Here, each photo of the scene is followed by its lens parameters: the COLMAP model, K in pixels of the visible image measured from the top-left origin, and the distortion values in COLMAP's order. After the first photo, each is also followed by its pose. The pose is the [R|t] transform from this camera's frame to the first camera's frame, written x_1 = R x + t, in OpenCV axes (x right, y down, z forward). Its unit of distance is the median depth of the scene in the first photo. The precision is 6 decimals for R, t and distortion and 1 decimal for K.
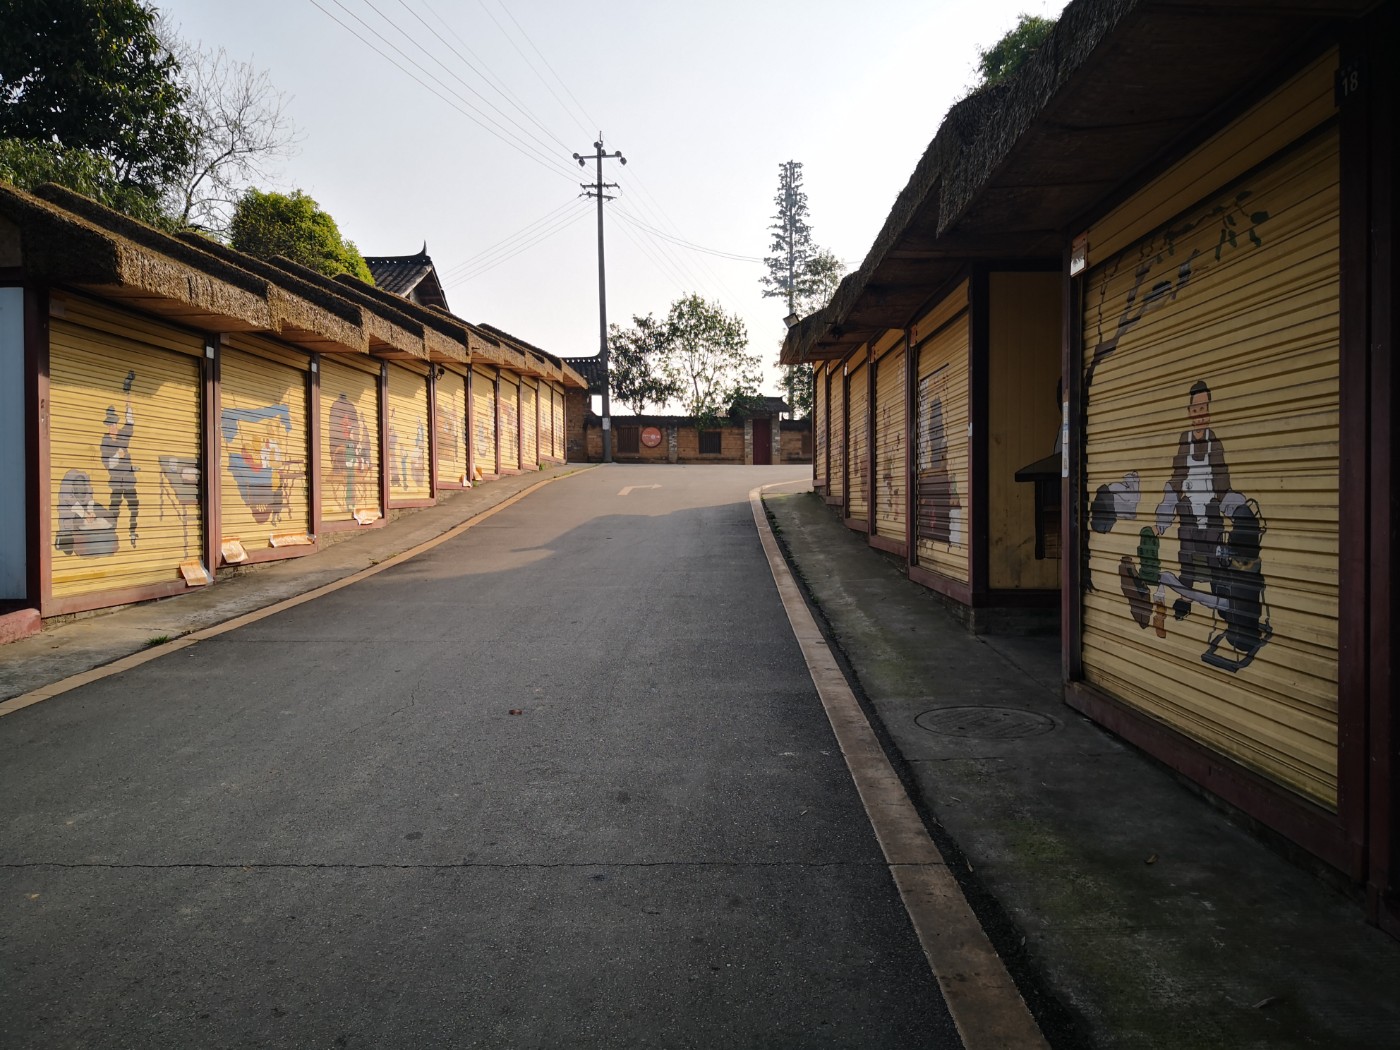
lens RADIAL K [[1114.9, 0, 714.6], [0, 1114.9, 525.7], [0, 0, 1]] dist [0.085275, -0.179617]
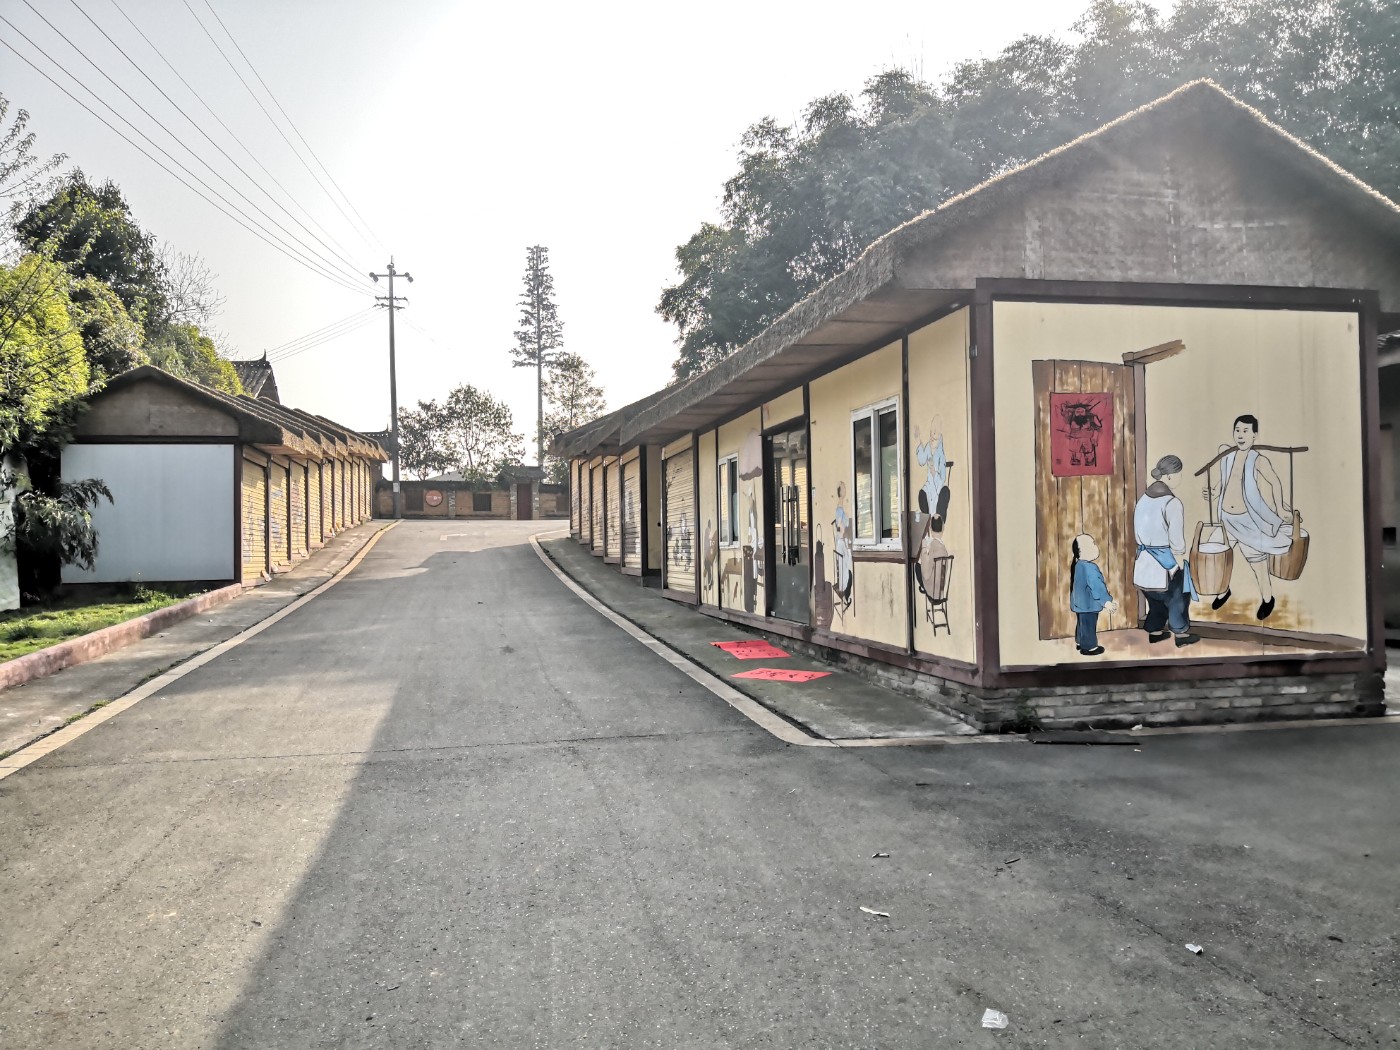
lens RADIAL K [[1114.9, 0, 714.6], [0, 1114.9, 525.7], [0, 0, 1]] dist [0.085275, -0.179617]
pose [[0.974440, -0.004748, 0.224597, -0.032700], [0.015815, 0.998746, -0.047500, 0.015380], [-0.224090, 0.049838, 0.973293, -0.281695]]
